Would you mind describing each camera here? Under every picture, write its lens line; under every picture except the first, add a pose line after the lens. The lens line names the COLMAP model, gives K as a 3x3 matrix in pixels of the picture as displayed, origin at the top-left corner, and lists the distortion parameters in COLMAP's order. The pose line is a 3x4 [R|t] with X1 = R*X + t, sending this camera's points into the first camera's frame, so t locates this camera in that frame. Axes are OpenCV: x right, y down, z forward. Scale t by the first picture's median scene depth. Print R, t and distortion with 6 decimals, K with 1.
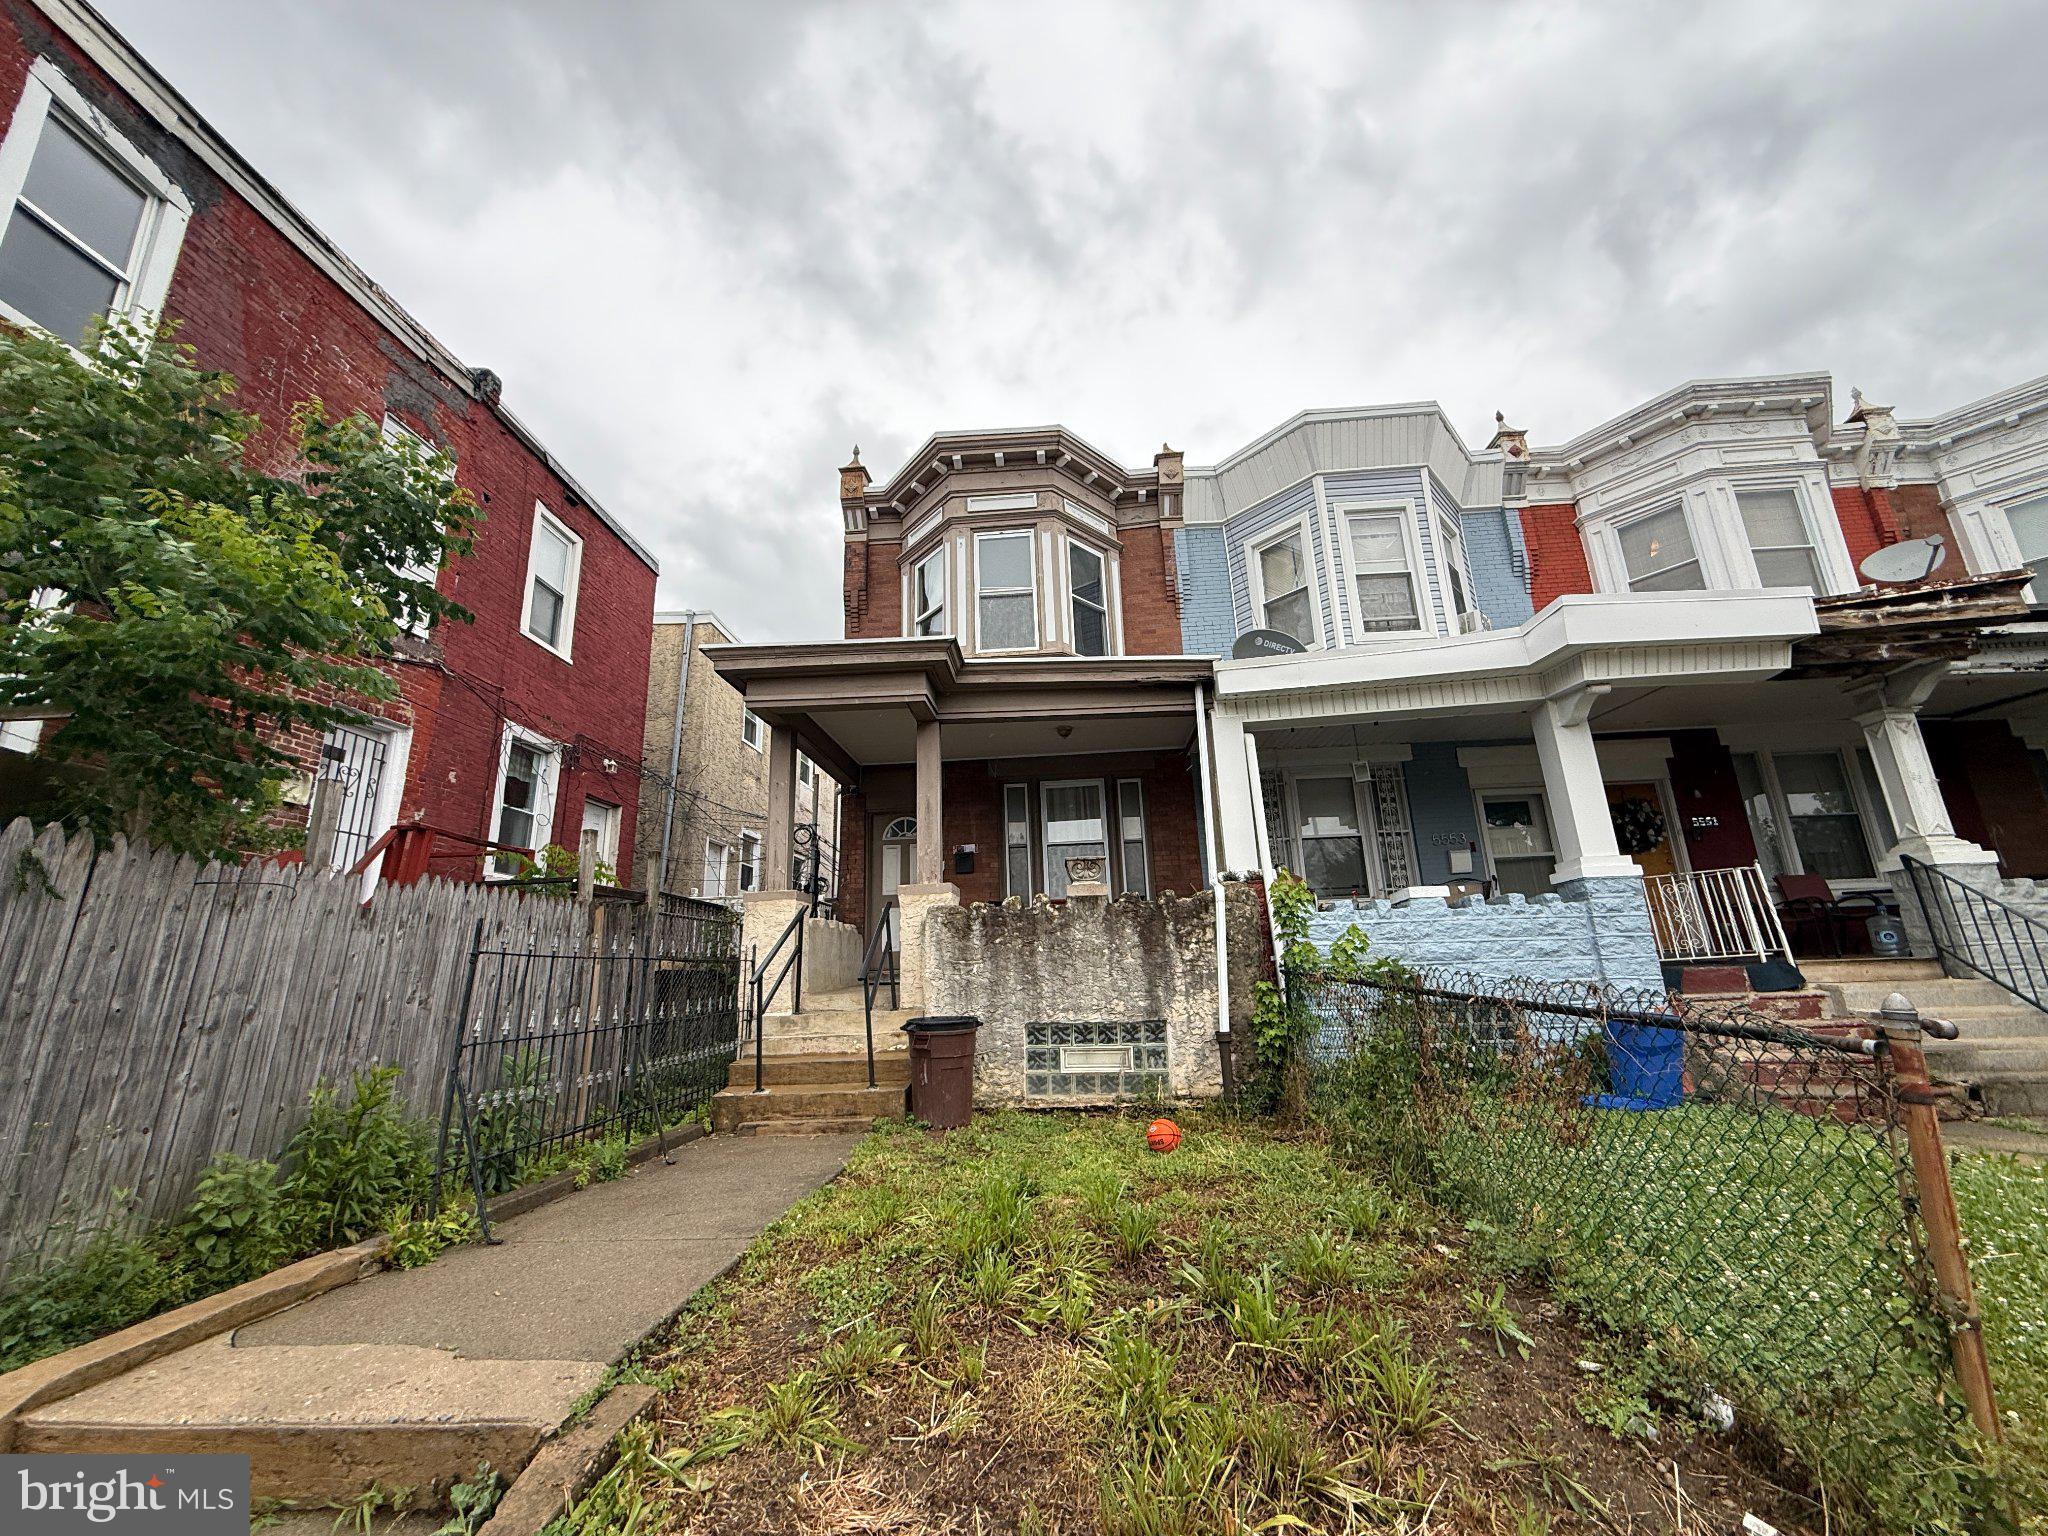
lens RADIAL K [[812.8, 0, 1021.8], [0, 812.8, 764.8], [0, 0, 1]] dist [0.000430, 0.000362]
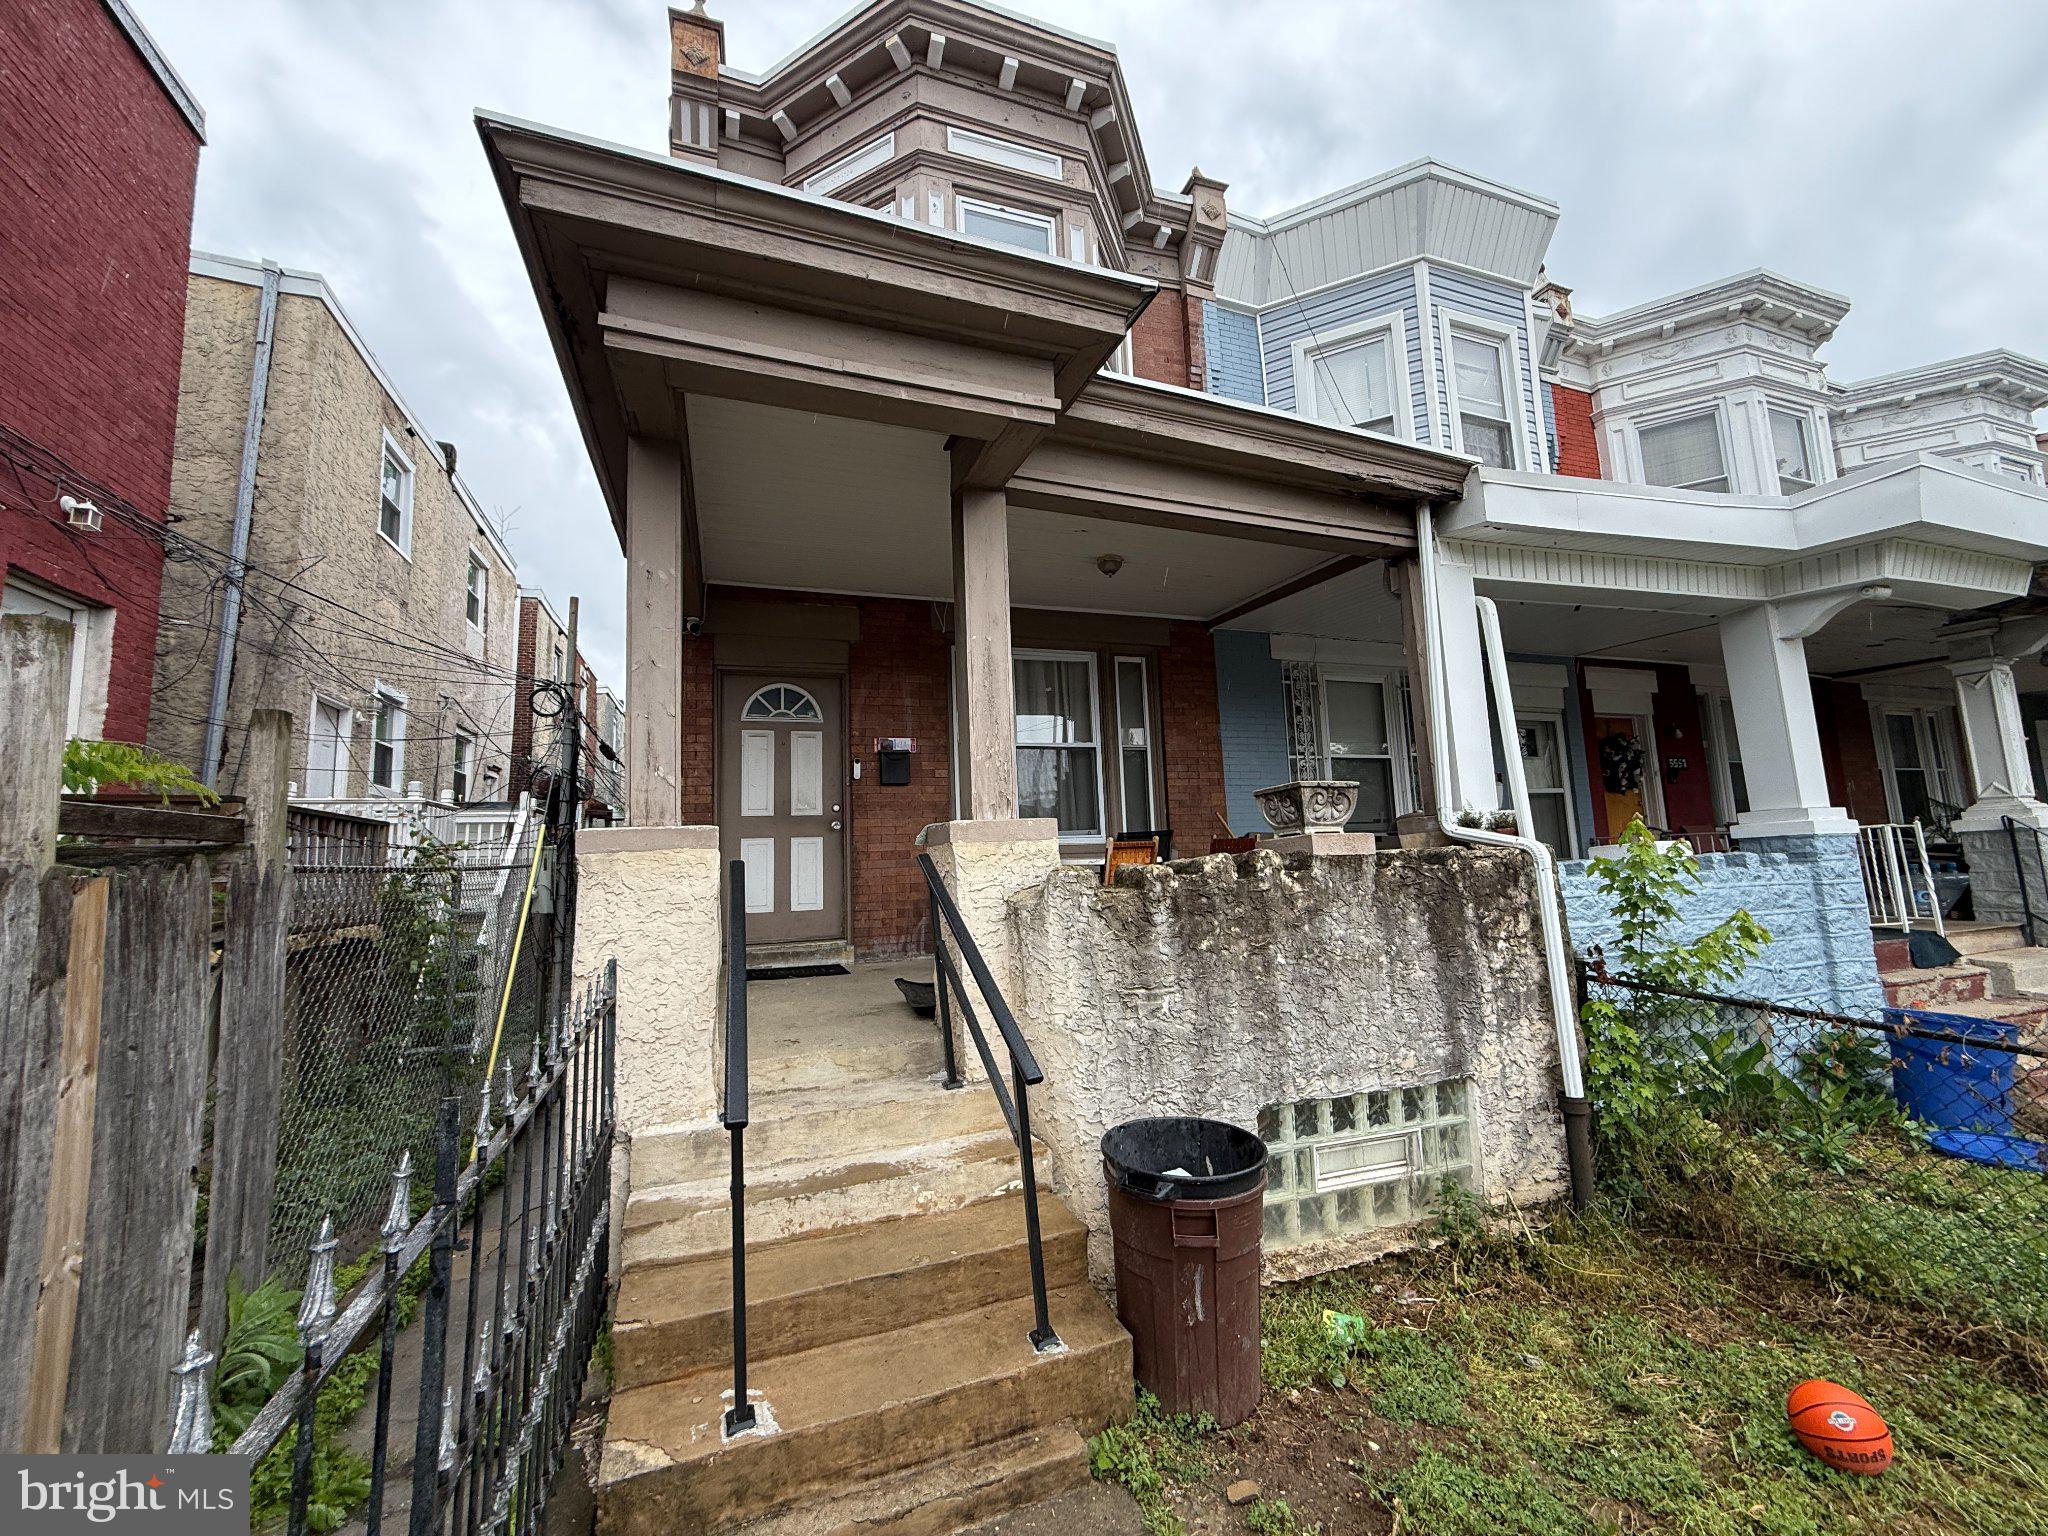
lens RADIAL K [[813.1, 0, 1022.9], [0, 813.1, 765.6], [0, 0, 1]] dist [0.000682, 0.000016]
pose [[0.917137, 0.049430, 0.395496, -0.284298], [-0.098467, 0.989622, 0.104656, 0.059203], [-0.386218, -0.134927, 0.912486, 0.525153]]
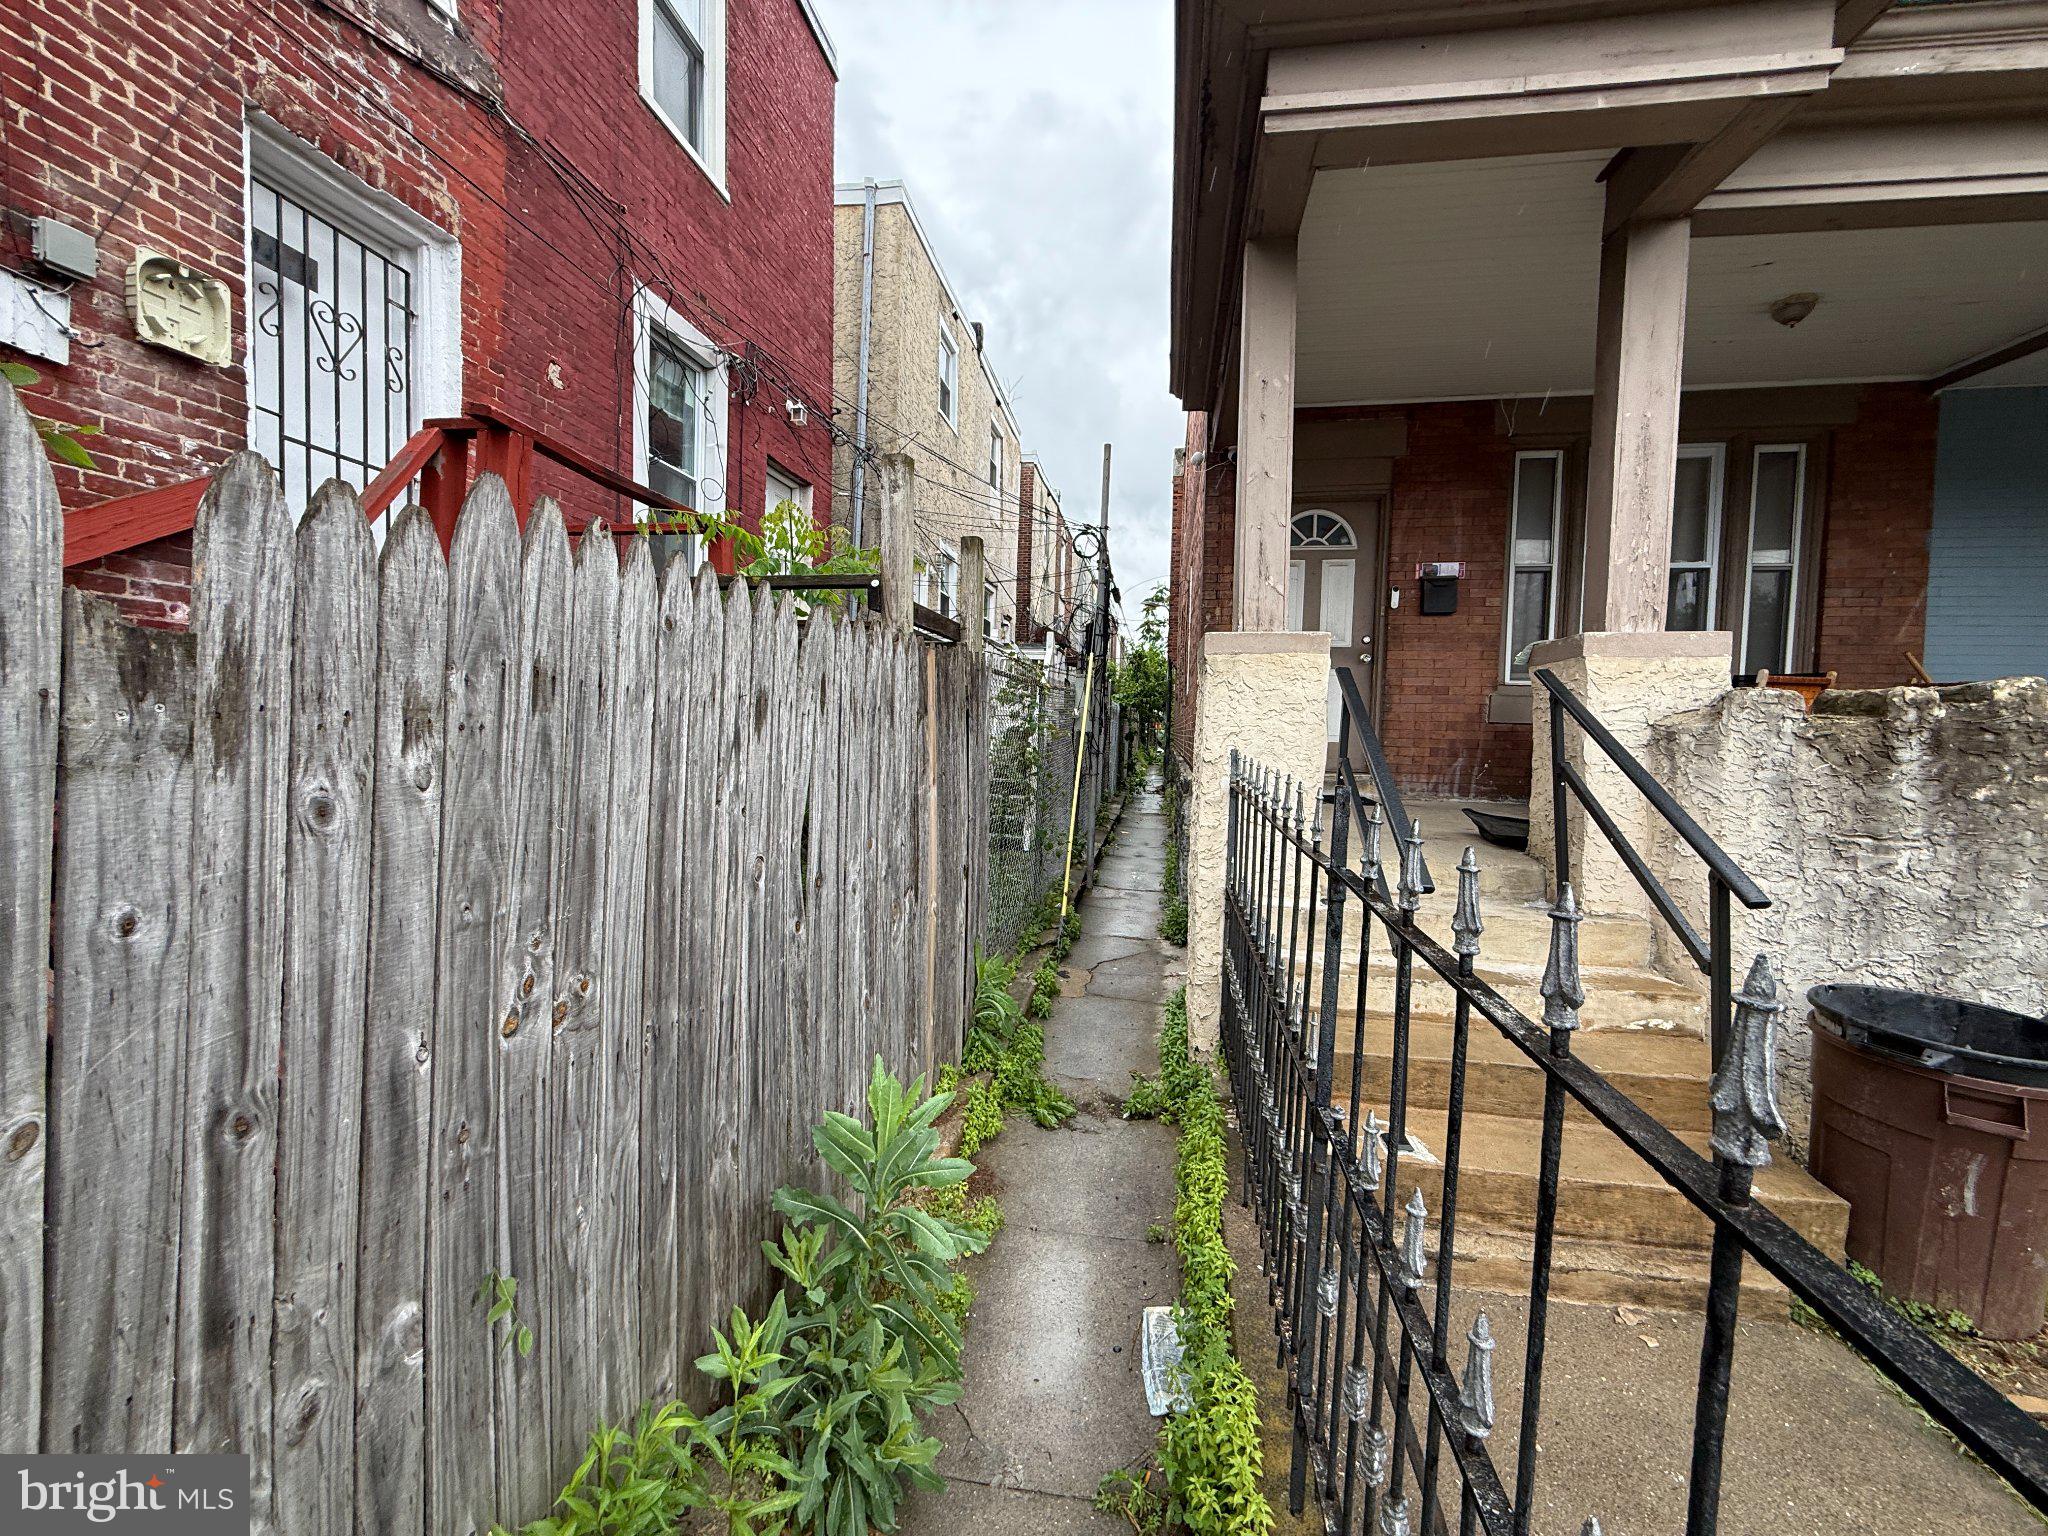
lens RADIAL K [[812.8, 0, 1021.8], [0, 812.8, 764.8], [0, 0, 1]] dist [0.000430, 0.000362]
pose [[0.992975, 0.063393, -0.099905, -0.371884], [-0.030003, 0.951669, 0.305656, 0.088317], [0.114453, -0.300511, 0.946886, 0.516820]]
